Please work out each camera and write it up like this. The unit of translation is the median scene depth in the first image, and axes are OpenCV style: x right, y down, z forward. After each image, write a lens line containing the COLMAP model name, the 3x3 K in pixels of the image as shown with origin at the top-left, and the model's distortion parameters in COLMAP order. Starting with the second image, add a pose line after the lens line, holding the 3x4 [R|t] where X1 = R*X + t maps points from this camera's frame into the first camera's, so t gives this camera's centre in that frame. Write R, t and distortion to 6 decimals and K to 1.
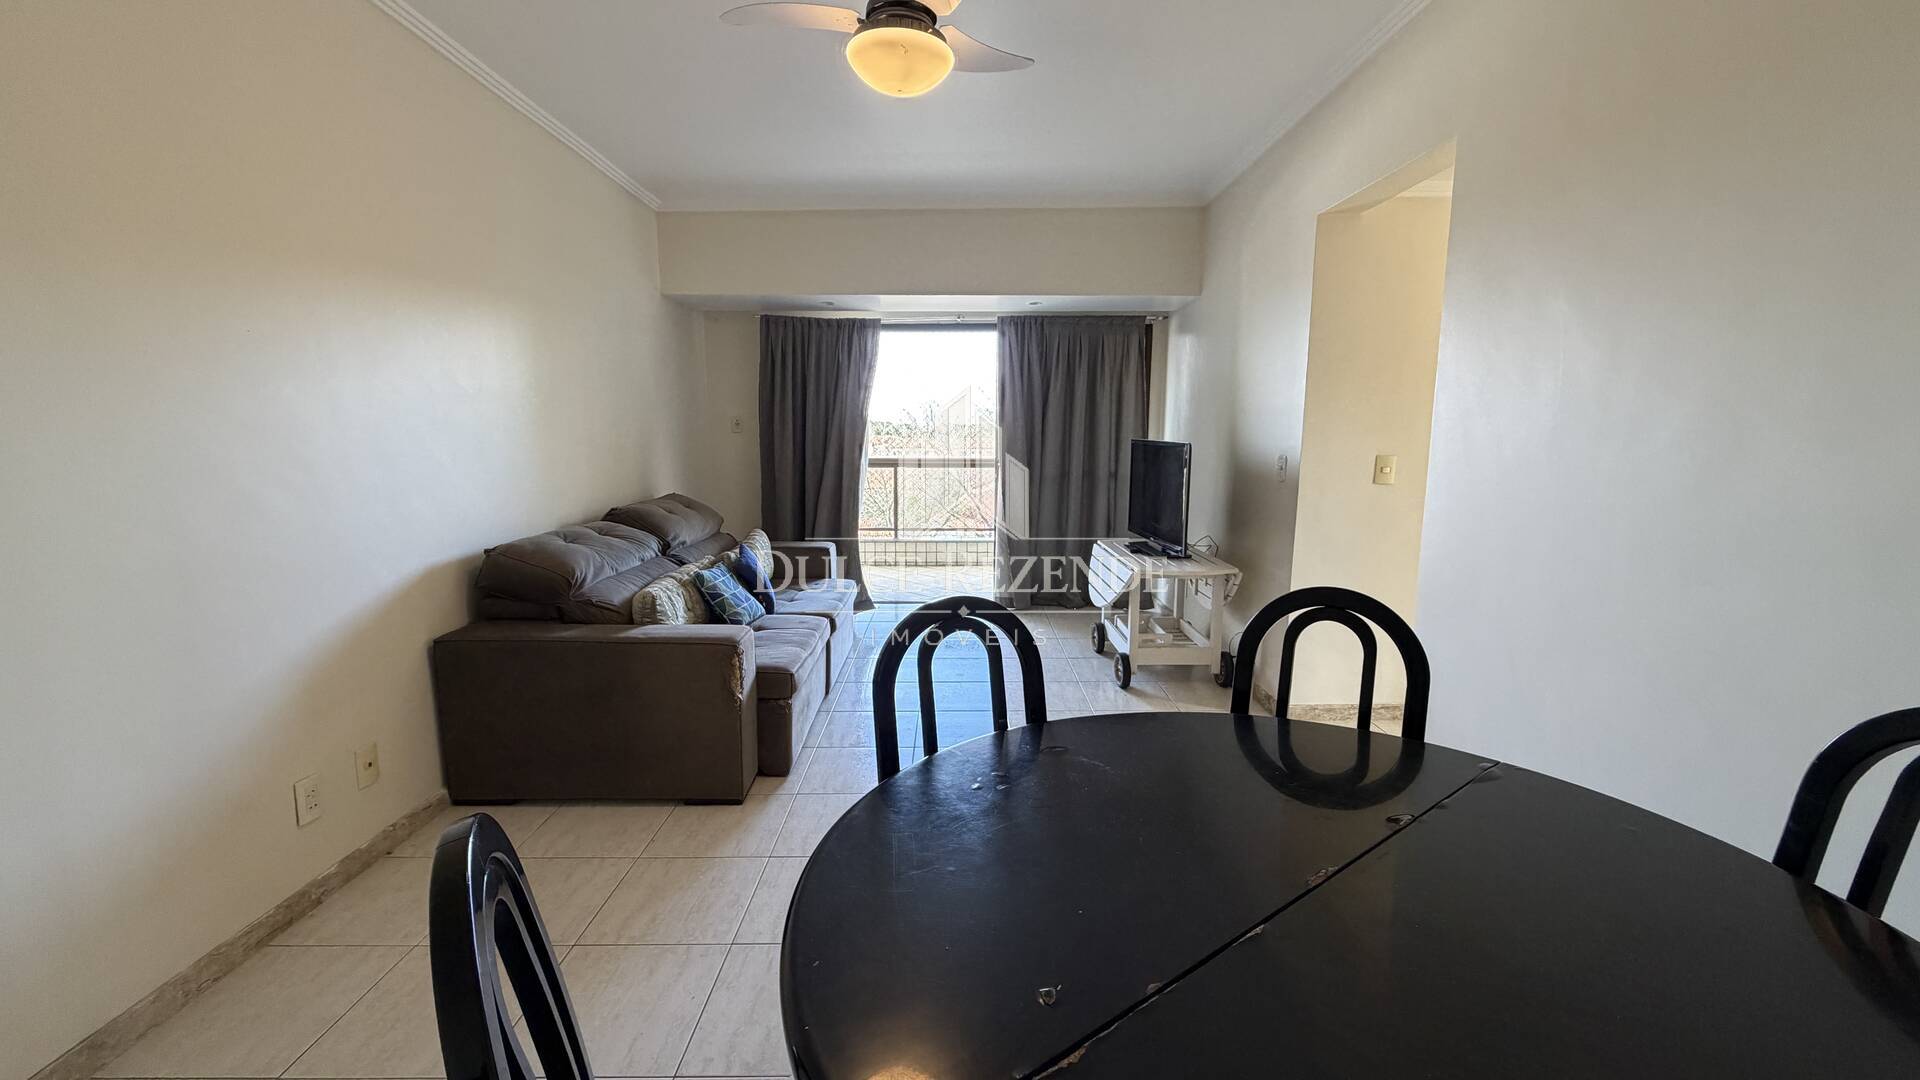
lens RADIAL K [[761.8, 0, 960.0], [0, 761.8, 540.0], [0, 0, 1]] dist [-0.002153, -0.000043]
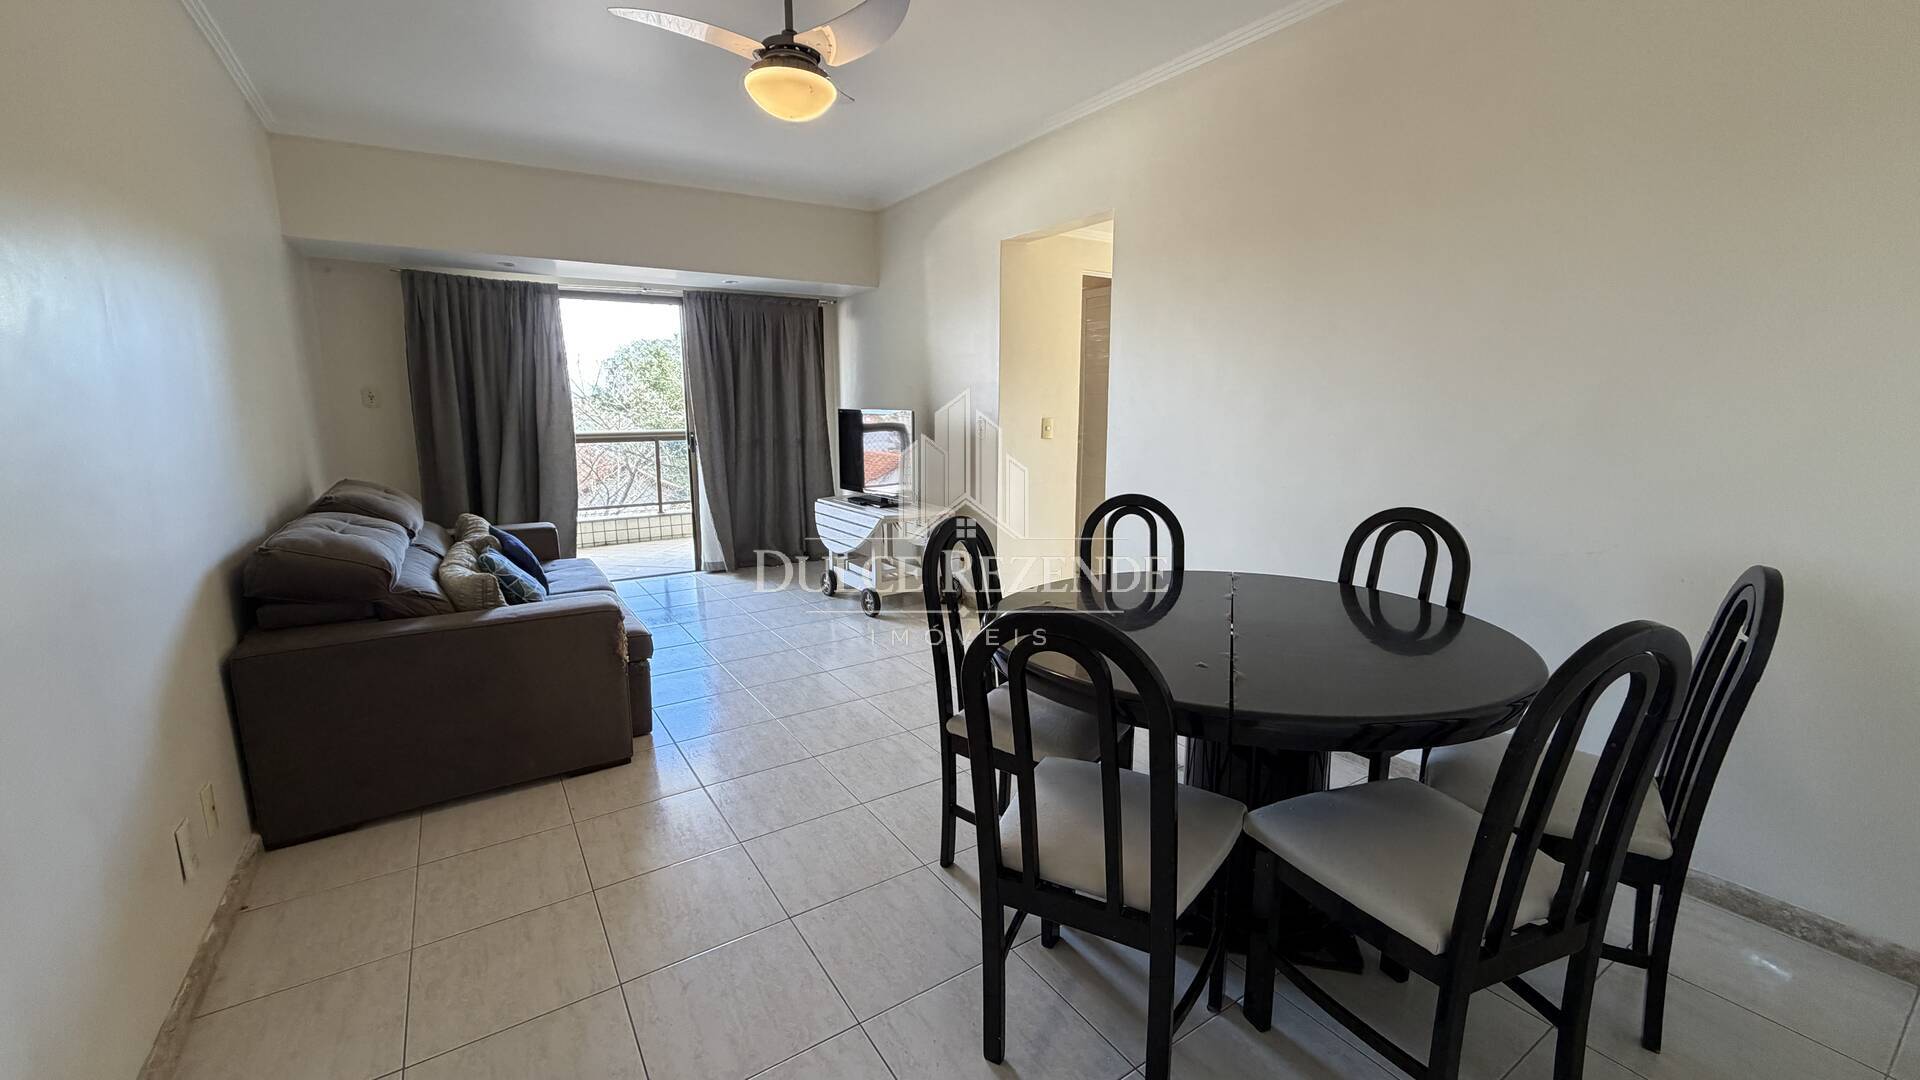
lens RADIAL K [[761.8, 0, 960.0], [0, 761.8, 540.0], [0, 0, 1]] dist [-0.002153, -0.000043]
pose [[0.833082, -0.106363, 0.542827, -0.235880], [0.087602, 0.994324, 0.060387, 0.011174], [-0.546168, -0.002754, 0.837671, -0.064117]]
